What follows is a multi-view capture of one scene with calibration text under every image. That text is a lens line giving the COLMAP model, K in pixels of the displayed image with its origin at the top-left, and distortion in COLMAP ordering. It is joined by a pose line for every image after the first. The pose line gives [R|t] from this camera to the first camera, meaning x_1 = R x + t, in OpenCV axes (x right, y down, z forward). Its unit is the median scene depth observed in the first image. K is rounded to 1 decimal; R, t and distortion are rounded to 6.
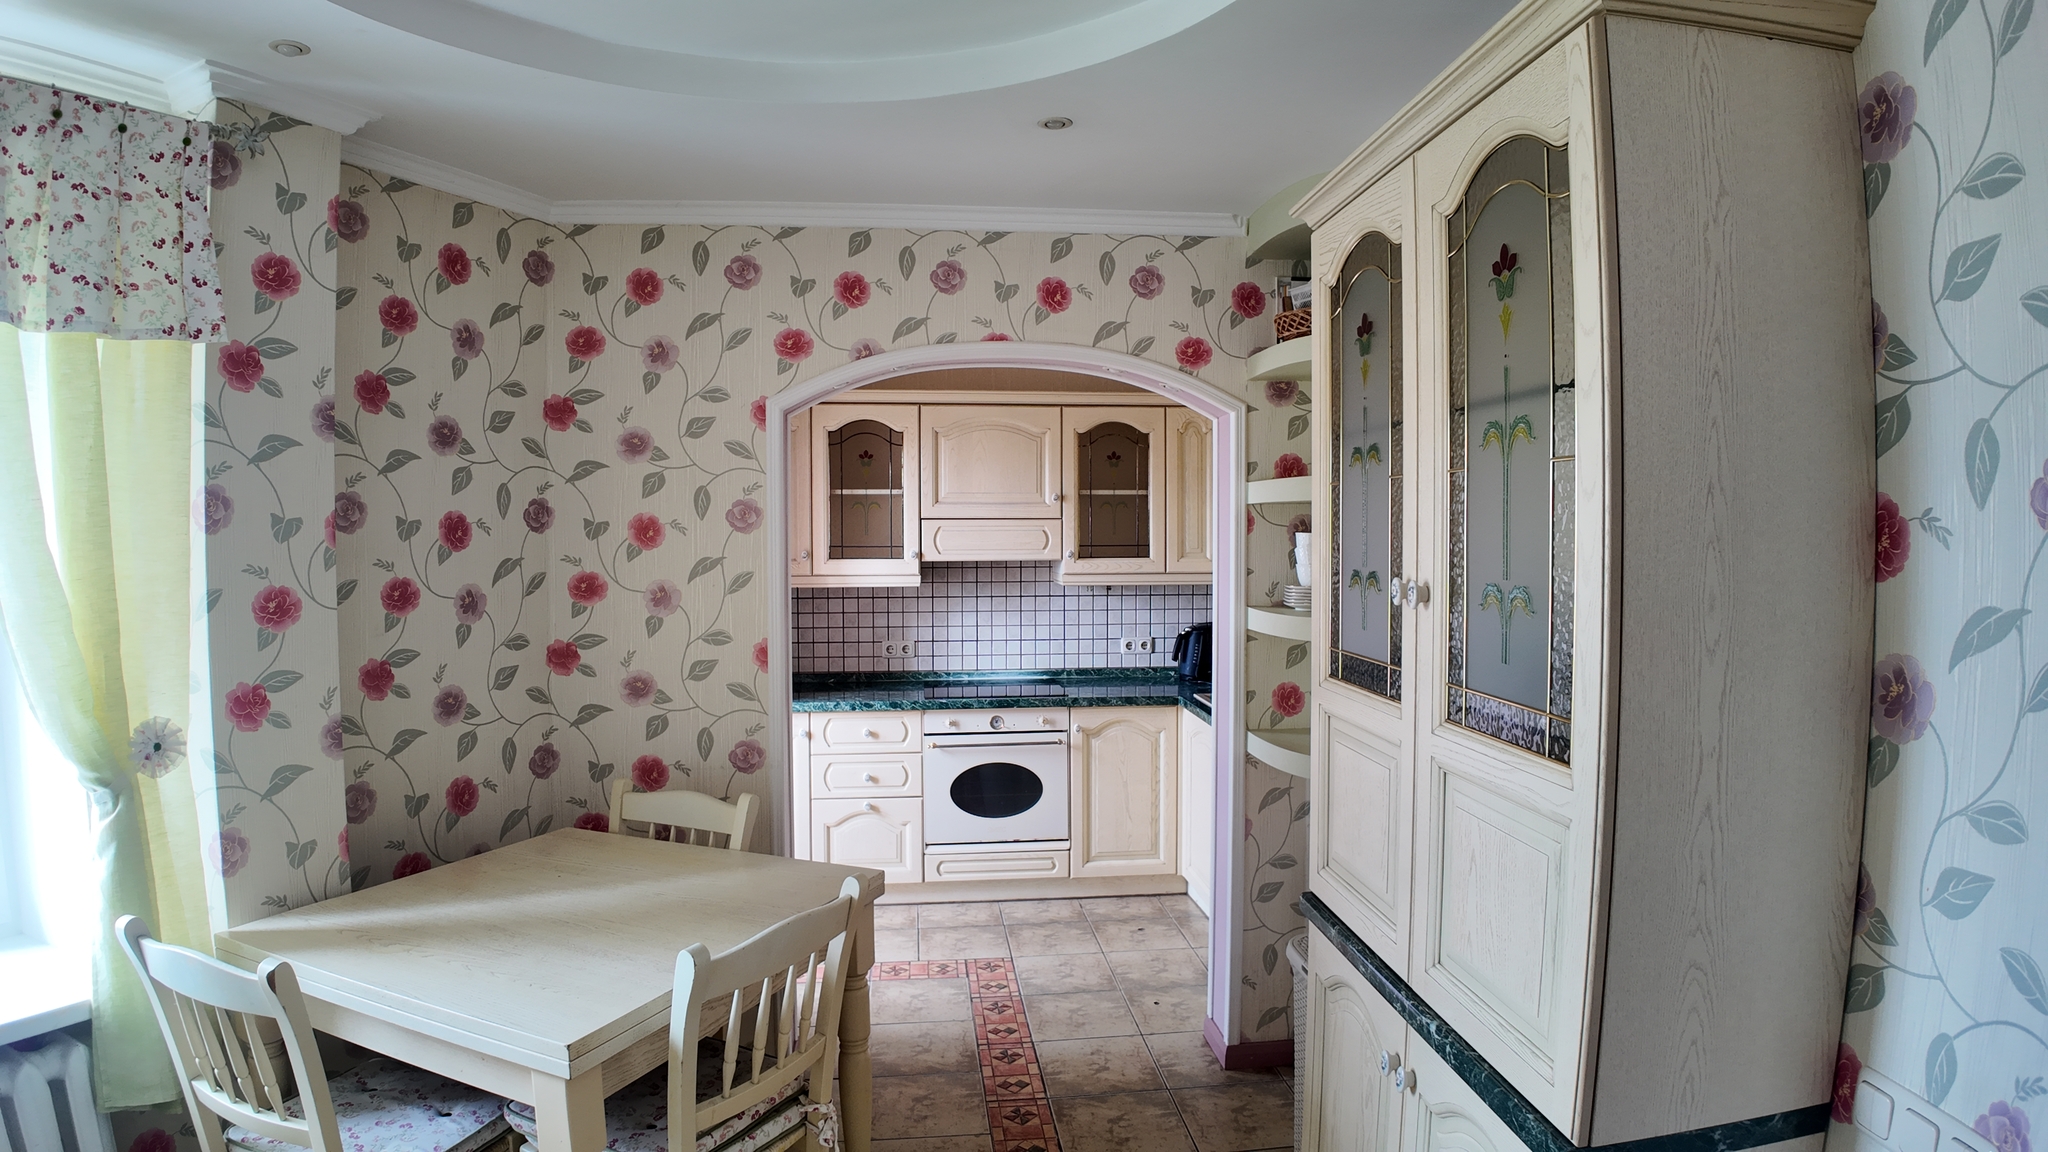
lens RADIAL K [[1099.9, 0, 1044.4], [0, 1099.9, 569.4], [0, 0, 1]] dist [-0.066791, -0.045195]
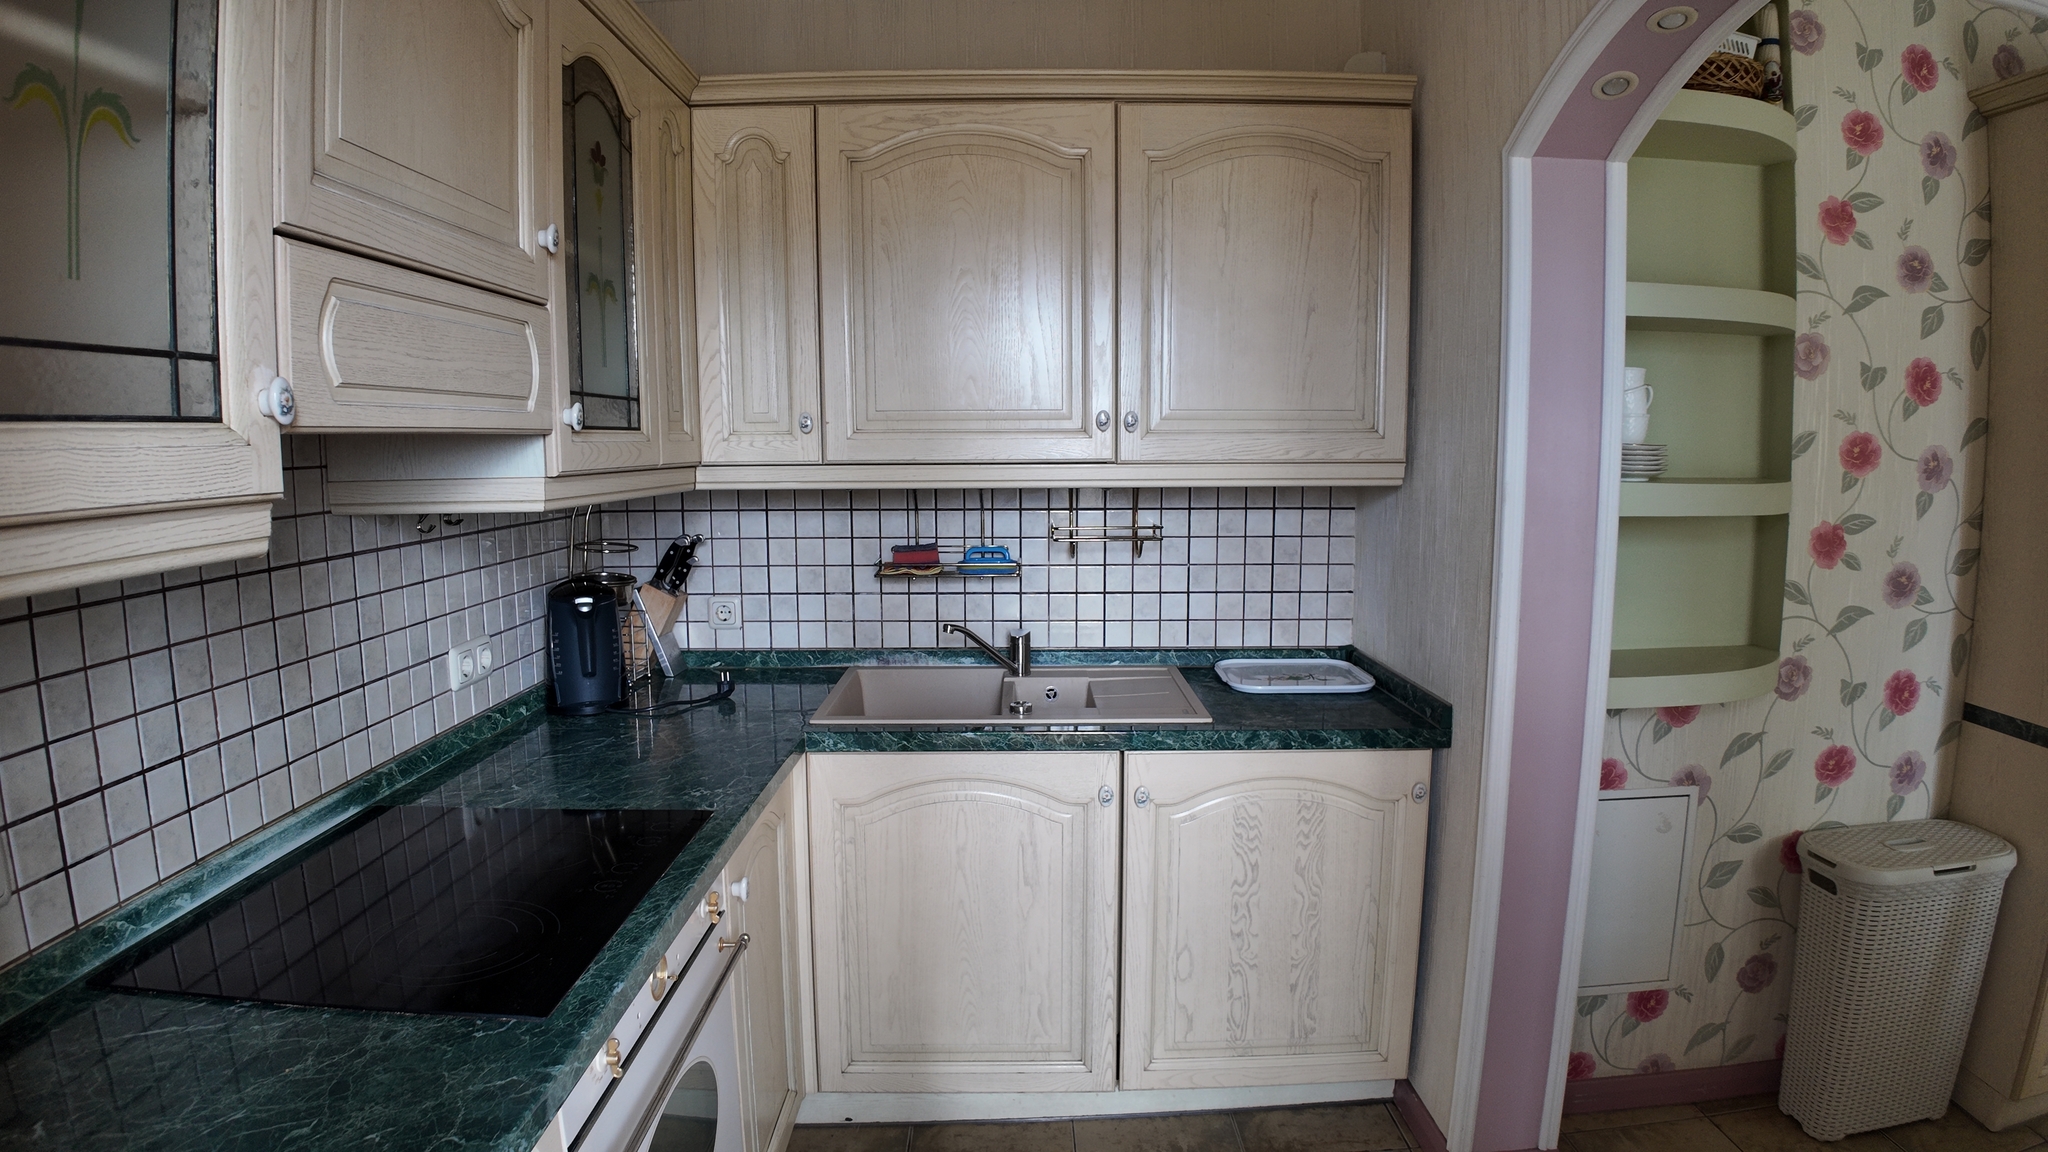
lens RADIAL K [[1093.2, 0, 1015.0], [0, 1093.2, 580.4], [0, 0, 1]] dist [-0.090391, -0.014788]
pose [[0.109118, -0.123587, 0.986316, -0.303578], [0.040232, 0.991977, 0.119845, 0.002212], [-0.993214, 0.026605, 0.113214, 0.857518]]
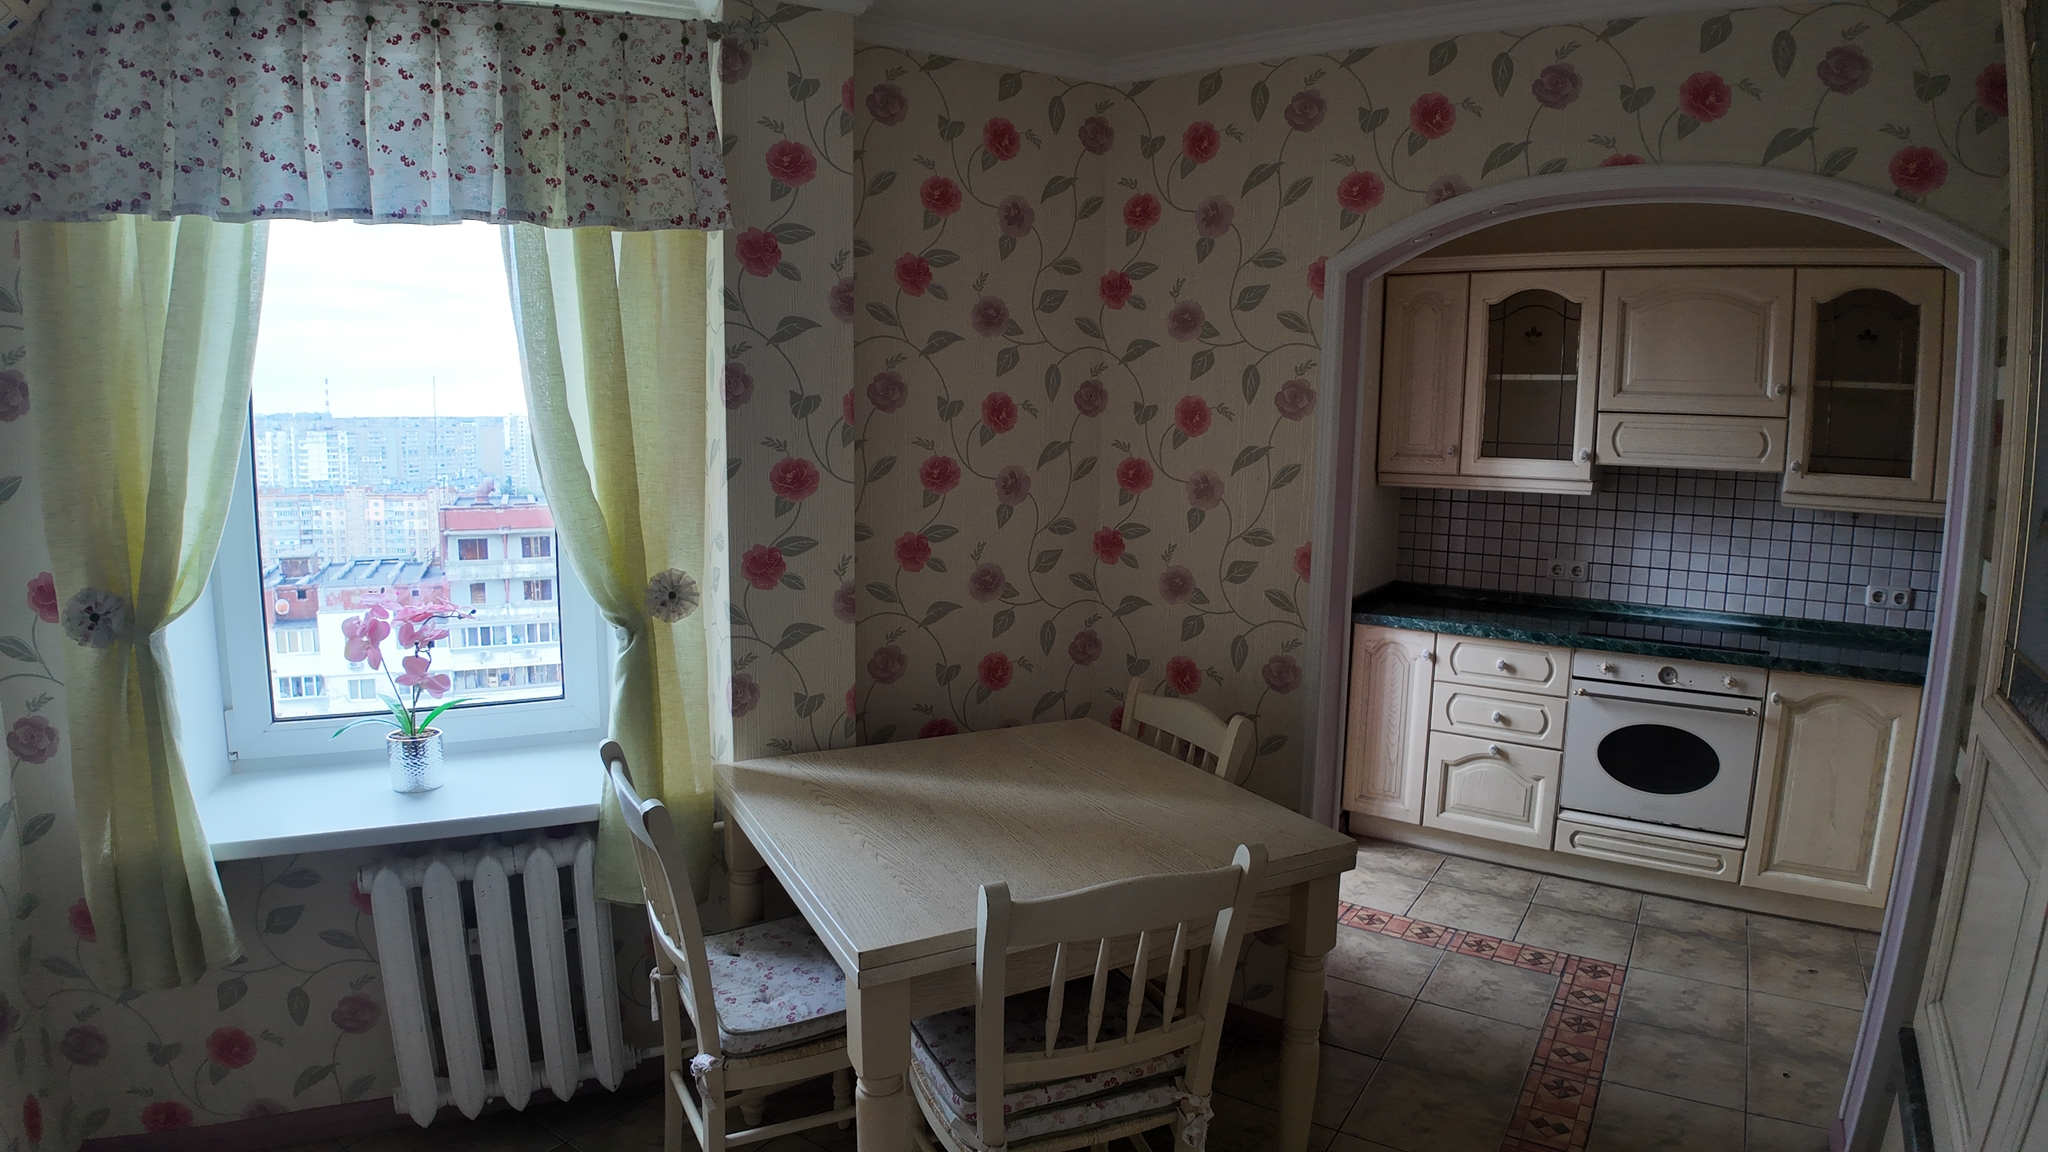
lens RADIAL K [[1108.1, 0, 1024.0], [0, 1108.1, 576.0], [0, 0, 1]] dist [-0.100035, -0.027676]
pose [[0.762815, 0.101637, -0.638579, 0.082788], [-0.037353, 0.992847, 0.113402, -0.000223], [0.645537, -0.062652, 0.761155, 0.124858]]
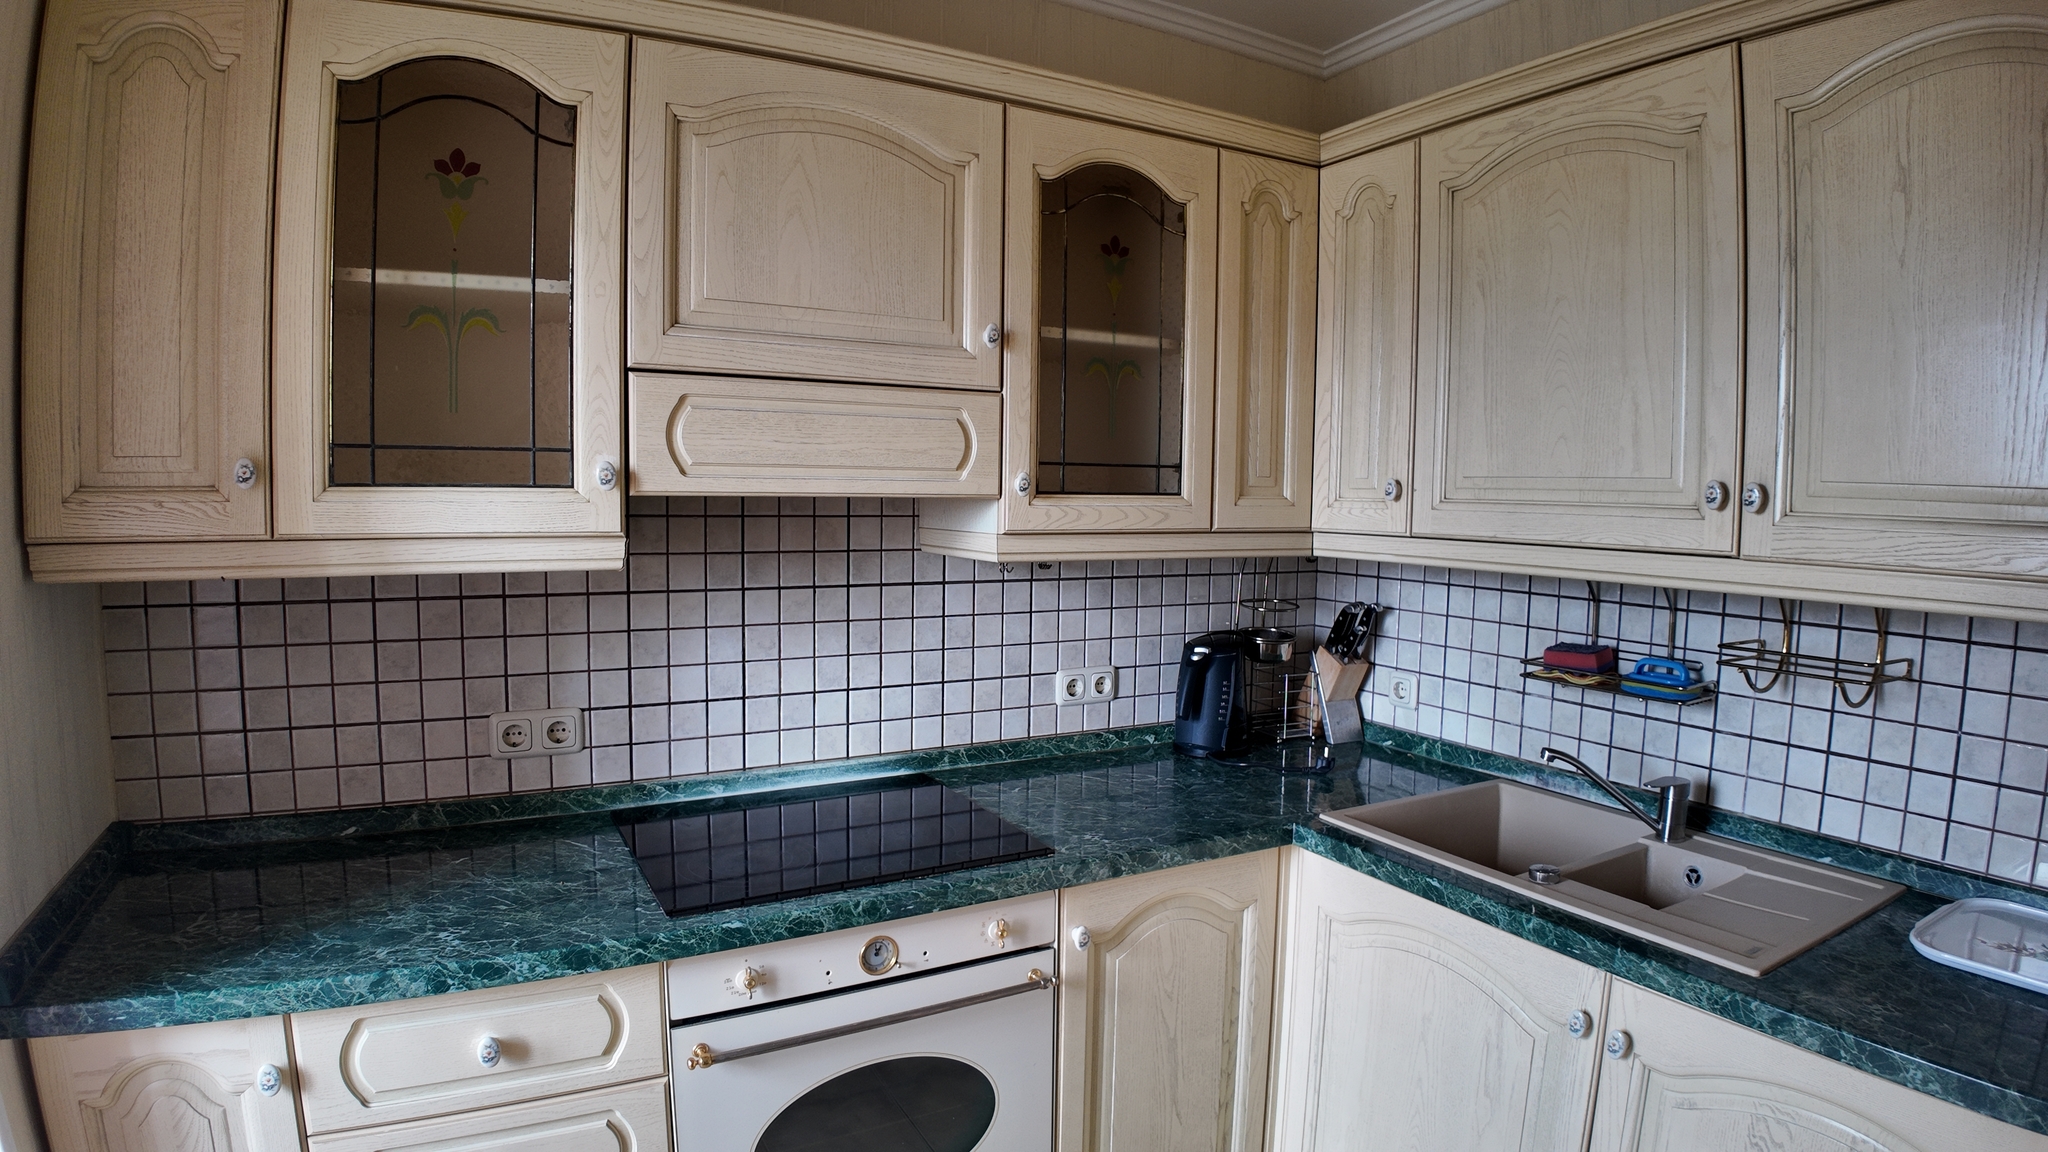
lens RADIAL K [[1099.9, 0, 1044.4], [0, 1099.9, 569.4], [0, 0, 1]] dist [-0.066791, -0.045195]
pose [[0.921231, -0.013462, 0.388783, -0.127338], [-0.002270, 0.999198, 0.039976, 0.001431], [-0.389009, -0.037710, 0.920462, 0.653095]]
